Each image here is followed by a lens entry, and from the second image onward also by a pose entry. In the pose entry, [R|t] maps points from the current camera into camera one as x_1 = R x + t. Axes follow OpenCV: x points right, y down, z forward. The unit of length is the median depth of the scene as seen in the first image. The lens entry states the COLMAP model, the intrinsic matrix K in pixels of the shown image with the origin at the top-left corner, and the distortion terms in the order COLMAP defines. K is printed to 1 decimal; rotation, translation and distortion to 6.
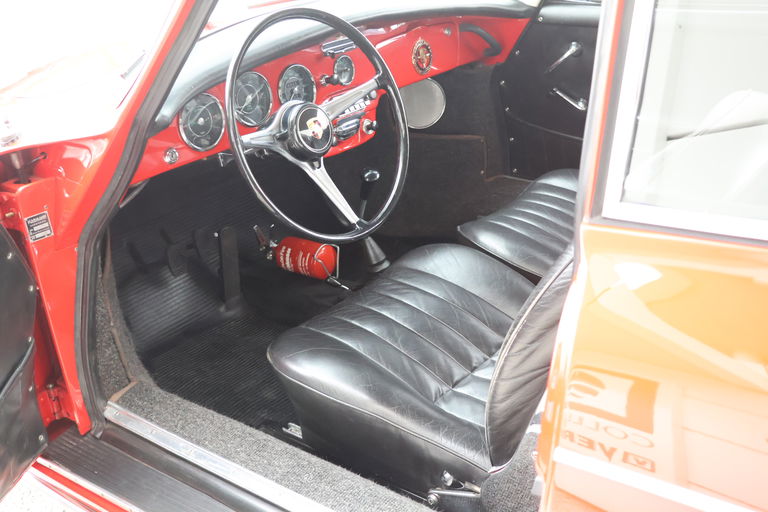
lens RADIAL K [[865.2, 0, 384.0], [0, 865.2, 256.0], [0, 0, 1]] dist [-0.005421, -0.003598]
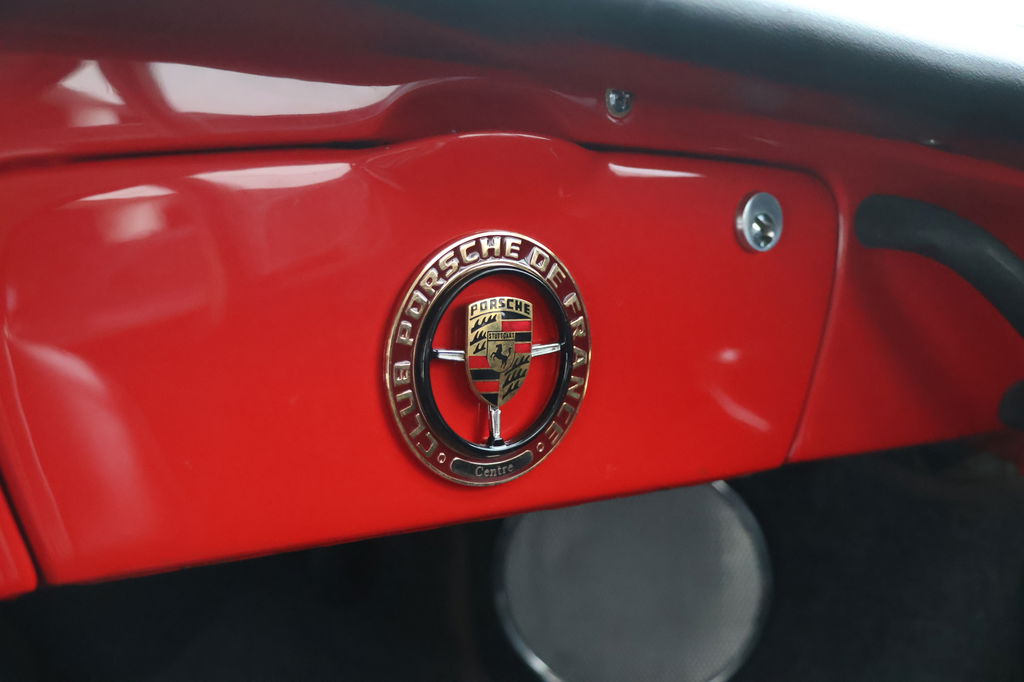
lens RADIAL K [[1691.6, 0, 512.0], [0, 1691.6, 341.0], [0, 0, 1]] dist [0.024787, 0.049551]
pose [[0.965154, 0.175023, -0.194535, 0.083145], [-0.214434, 0.955067, -0.204608, -0.157740], [0.149983, 0.239194, 0.959318, 0.659232]]
